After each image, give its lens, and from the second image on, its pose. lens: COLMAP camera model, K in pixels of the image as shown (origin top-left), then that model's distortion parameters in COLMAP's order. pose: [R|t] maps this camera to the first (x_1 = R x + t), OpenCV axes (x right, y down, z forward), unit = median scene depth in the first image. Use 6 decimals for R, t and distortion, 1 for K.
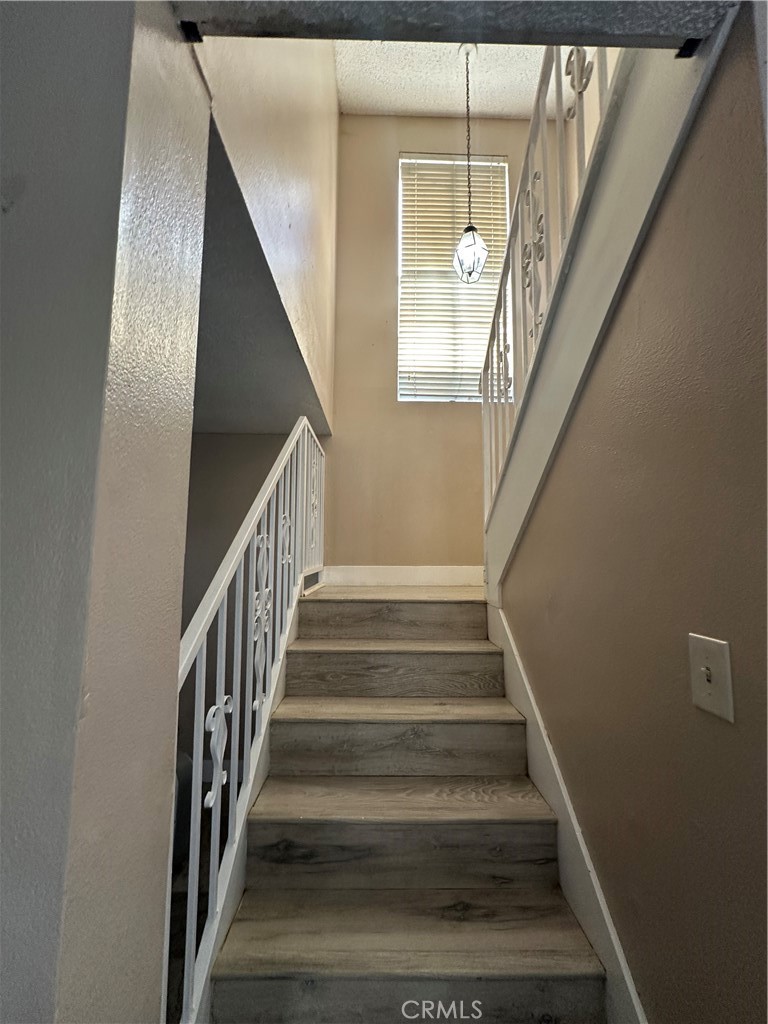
lens RADIAL K [[410.5, 0, 384.0], [0, 410.5, 512.0], [0, 0, 1]] dist [-0.003432, -0.000322]
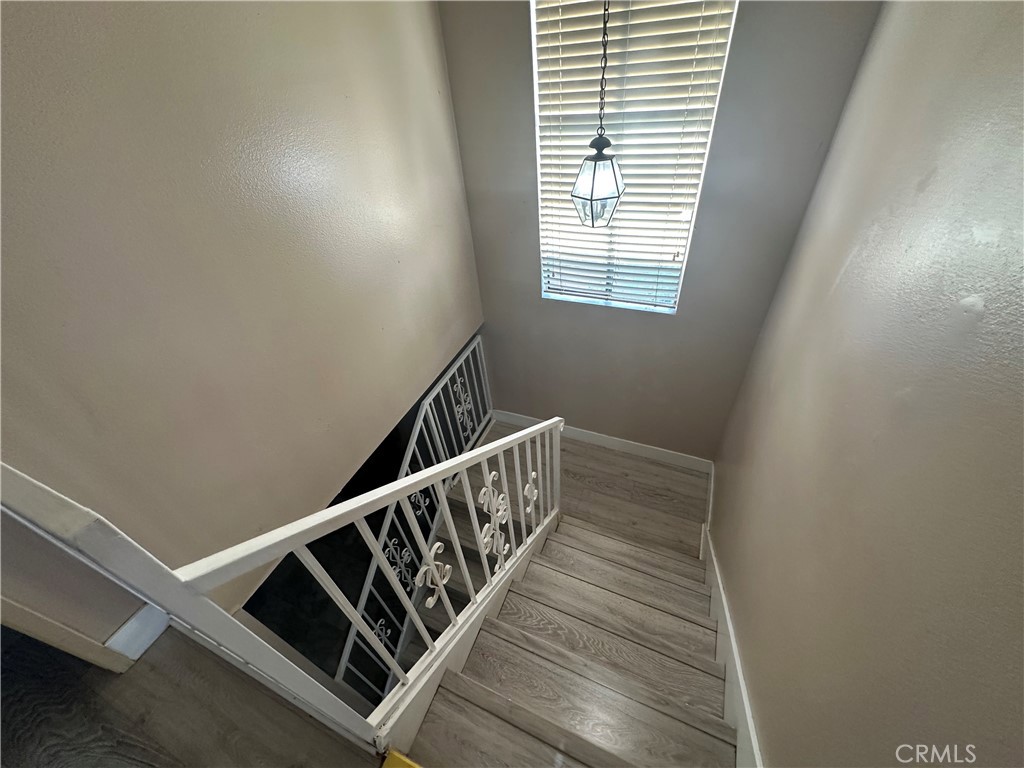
lens RADIAL K [[410.5, 0, 509.6], [0, 410.5, 382.8], [0, 0, 1]] dist [-0.003432, -0.000322]
pose [[0.912208, 0.199688, -0.357772, 0.325647], [0.132359, 0.682761, 0.718553, -0.788990], [0.387759, -0.702825, 0.596389, 0.287907]]
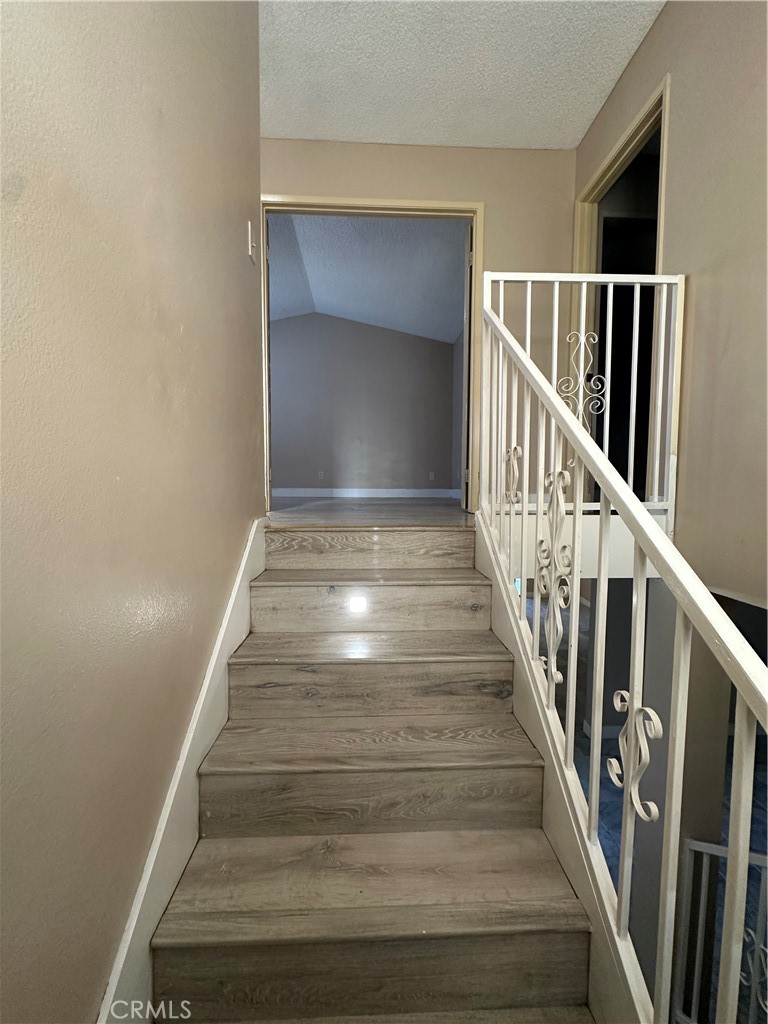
lens RADIAL K [[410.5, 0, 384.0], [0, 410.5, 512.0], [0, 0, 1]] dist [-0.003432, -0.000322]
pose [[-0.999386, -0.003130, -0.034891, 0.318326], [-0.001855, 0.999332, -0.036504, -0.342158], [0.034982, -0.036417, -0.998724, 0.804841]]
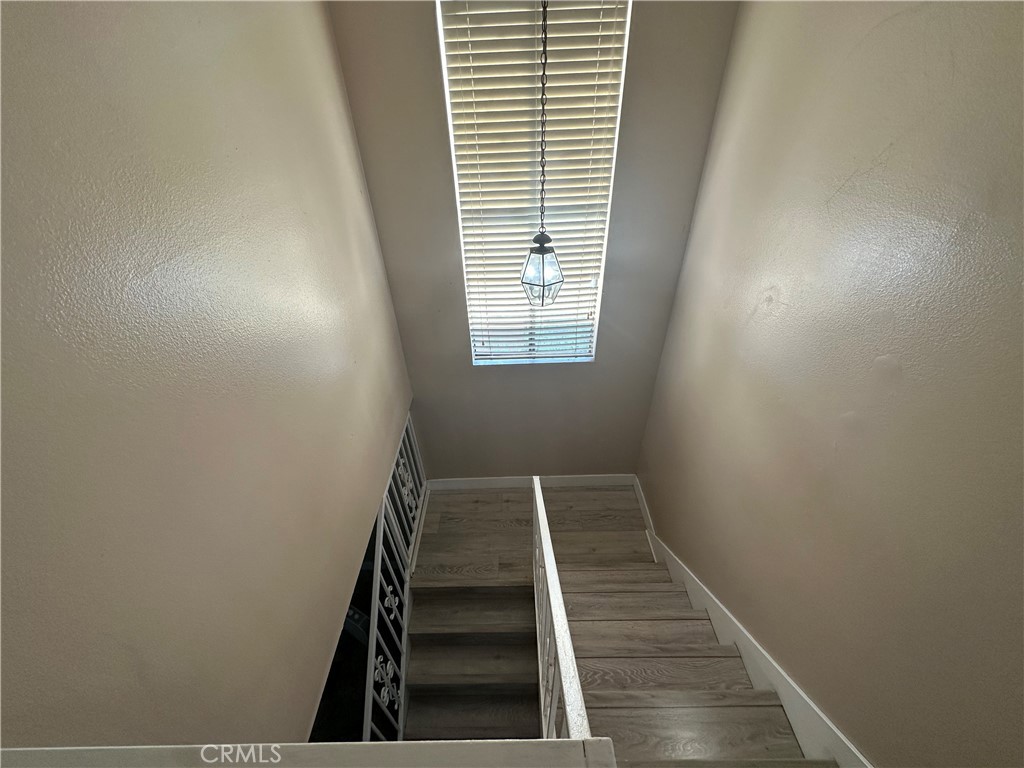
lens RADIAL K [[410.5, 0, 509.6], [0, 410.5, 382.8], [0, 0, 1]] dist [-0.003432, -0.000322]
pose [[0.999470, -0.024342, -0.021618, 0.137479], [0.032546, 0.731027, 0.681572, -0.870432], [-0.000788, -0.681914, 0.731432, 0.265418]]
